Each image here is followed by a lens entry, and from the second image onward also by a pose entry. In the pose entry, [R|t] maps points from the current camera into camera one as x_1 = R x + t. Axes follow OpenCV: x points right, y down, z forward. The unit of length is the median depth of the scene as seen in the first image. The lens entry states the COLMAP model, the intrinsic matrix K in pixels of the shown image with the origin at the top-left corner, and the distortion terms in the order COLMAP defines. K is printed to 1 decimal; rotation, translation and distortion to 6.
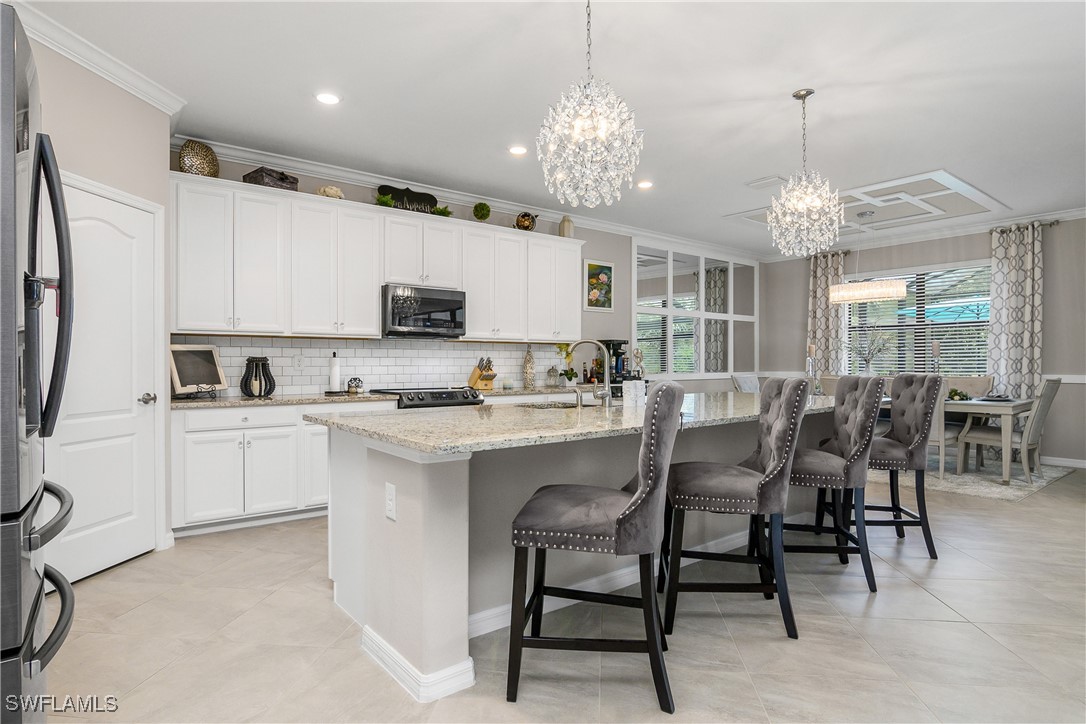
lens RADIAL K [[585.3, 0, 550.7], [0, 585.3, 366.4], [0, 0, 1]] dist [-0.013815, -0.001640]
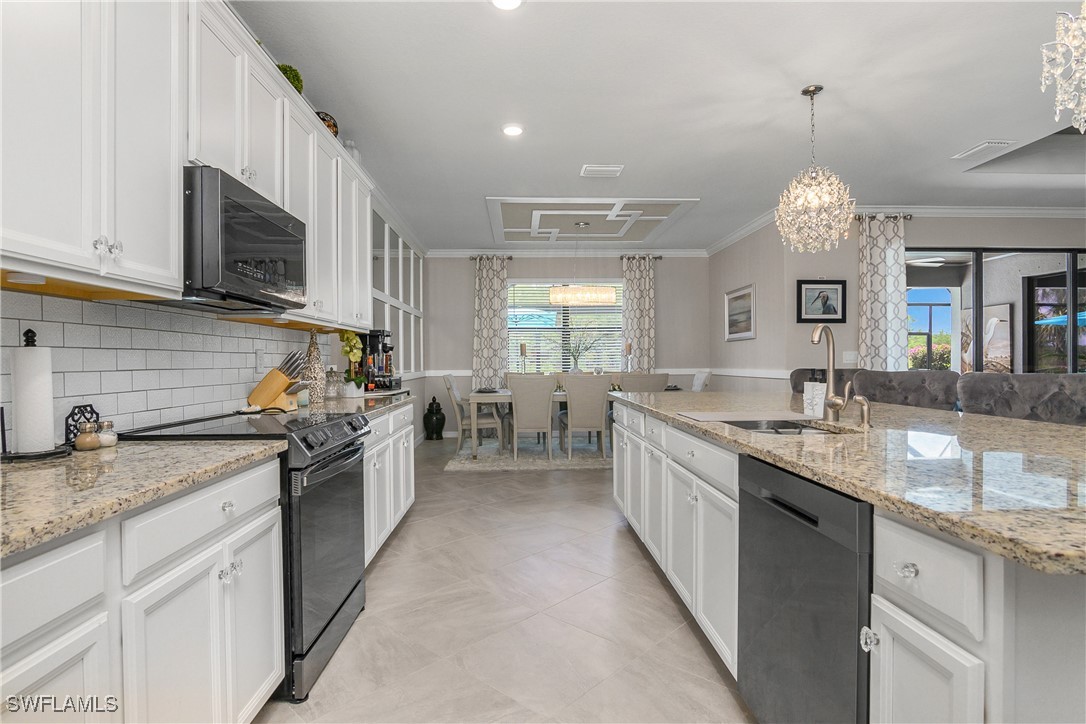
lens RADIAL K [[541.1, 0, 538.9], [0, 541.1, 361.3], [0, 0, 1]] dist [-0.034819, 0.013091]
pose [[0.610608, -0.005786, 0.791912, -0.351522], [0.013203, 0.999909, -0.002874, -0.002187], [-0.791823, 0.012211, 0.610628, 0.489461]]
